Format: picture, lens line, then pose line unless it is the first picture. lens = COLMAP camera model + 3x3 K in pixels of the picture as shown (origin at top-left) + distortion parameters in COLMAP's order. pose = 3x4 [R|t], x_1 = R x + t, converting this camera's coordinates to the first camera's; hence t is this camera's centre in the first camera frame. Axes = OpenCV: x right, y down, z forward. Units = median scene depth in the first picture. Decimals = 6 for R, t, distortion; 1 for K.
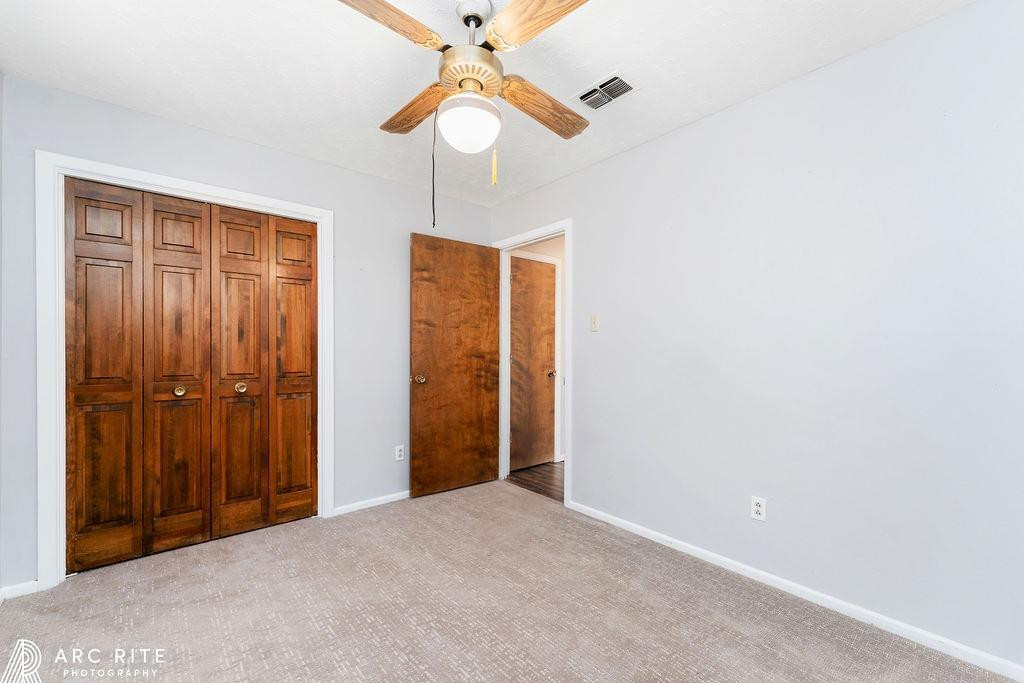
lens RADIAL K [[414.2, 0, 512.8], [0, 414.2, 351.2], [0, 0, 1]] dist [0.001915, -0.000034]
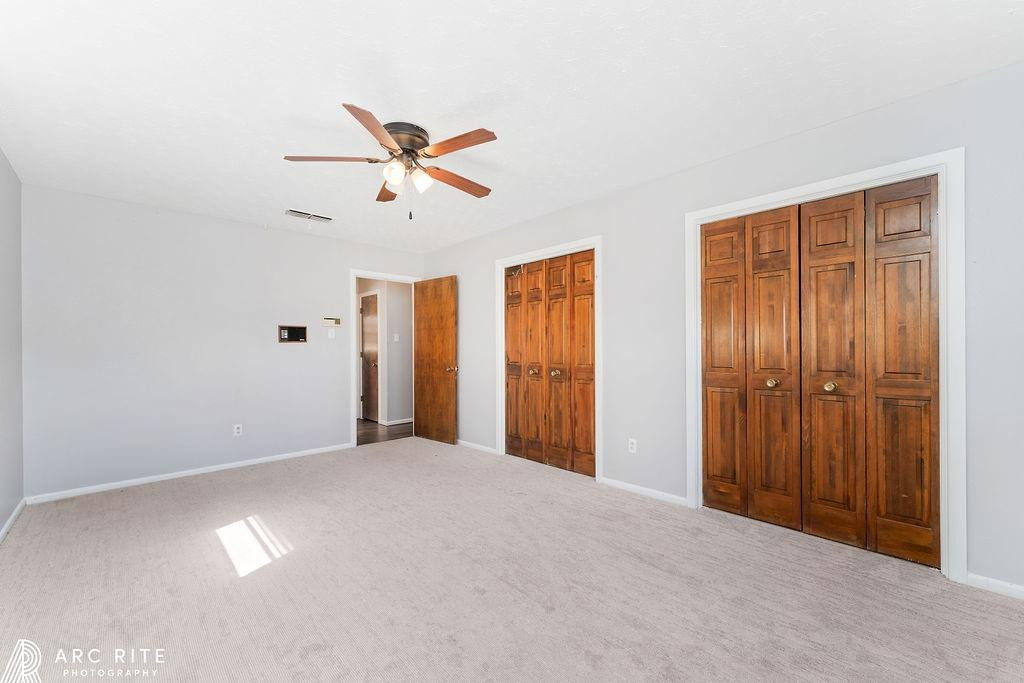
lens RADIAL K [[416.6, 0, 506.9], [0, 416.6, 354.0], [0, 0, 1]] dist [-0.001051, -0.000656]
pose [[0.041472, 0.018528, -0.998968, 0.241997], [-0.002043, 0.999828, 0.018459, -0.001789], [0.999138, 0.001275, 0.041503, 0.205497]]
